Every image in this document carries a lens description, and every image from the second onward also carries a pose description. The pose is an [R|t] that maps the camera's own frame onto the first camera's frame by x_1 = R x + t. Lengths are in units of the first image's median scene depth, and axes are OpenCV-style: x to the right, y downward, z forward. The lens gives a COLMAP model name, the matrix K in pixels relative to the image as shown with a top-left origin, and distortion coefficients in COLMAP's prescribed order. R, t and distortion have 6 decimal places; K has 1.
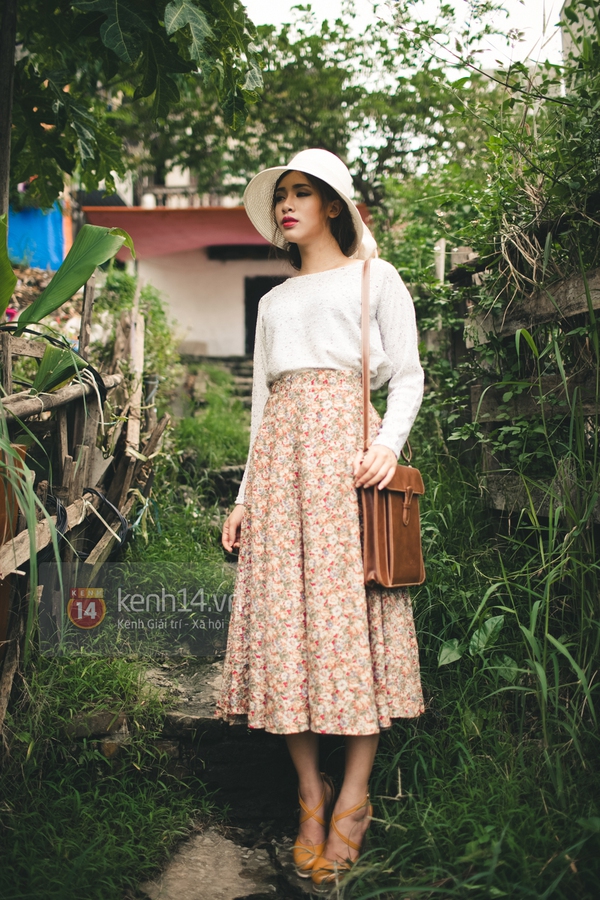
lens RADIAL K [[871.2, 0, 300.0], [0, 871.2, 450.0], [0, 0, 1]] dist [-0.093538, 0.128768]
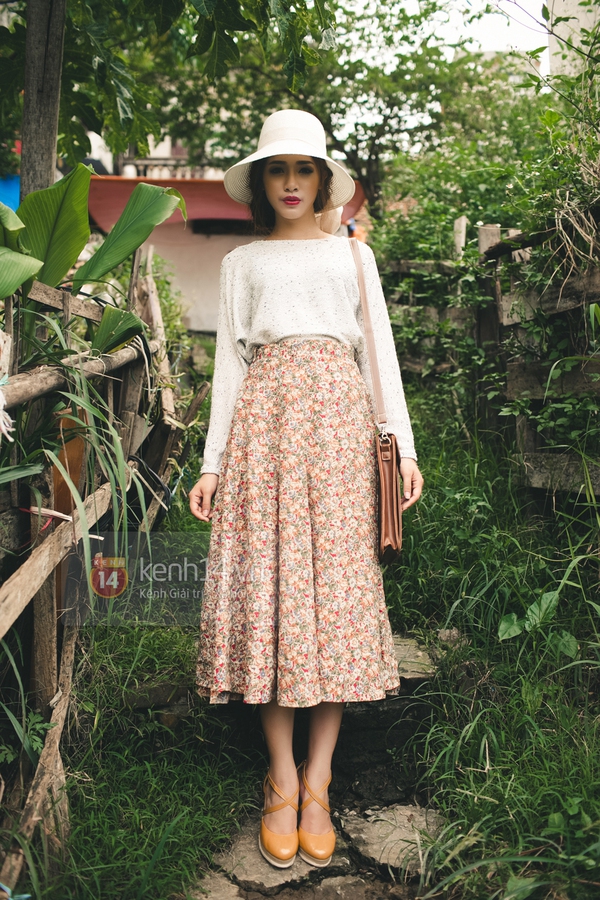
lens RADIAL K [[871.2, 0, 300.0], [0, 871.2, 450.0], [0, 0, 1]] dist [-0.093538, 0.128768]
pose [[0.998793, 0.023475, 0.043139, -0.069259], [-0.024470, 0.999443, 0.022699, 0.007779], [-0.042582, -0.023728, 0.998811, 0.010747]]
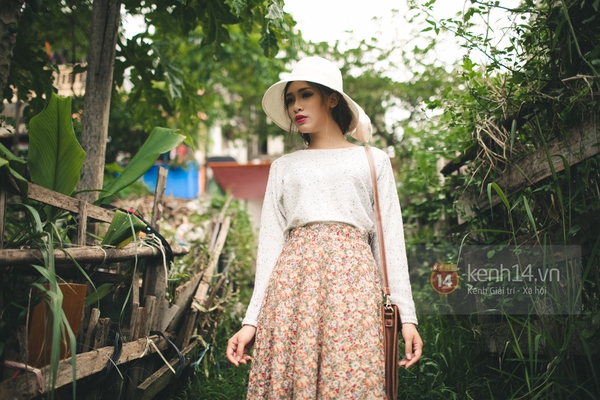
lens RADIAL K [[580.8, 0, 297.0], [0, 580.8, 198.3], [0, 0, 1]] dist [-0.093538, 0.128768]
pose [[0.993255, -0.026682, -0.112837, 0.043878], [-0.000101, 0.972963, -0.230959, 0.035690], [0.115949, 0.229413, 0.966398, 0.118551]]
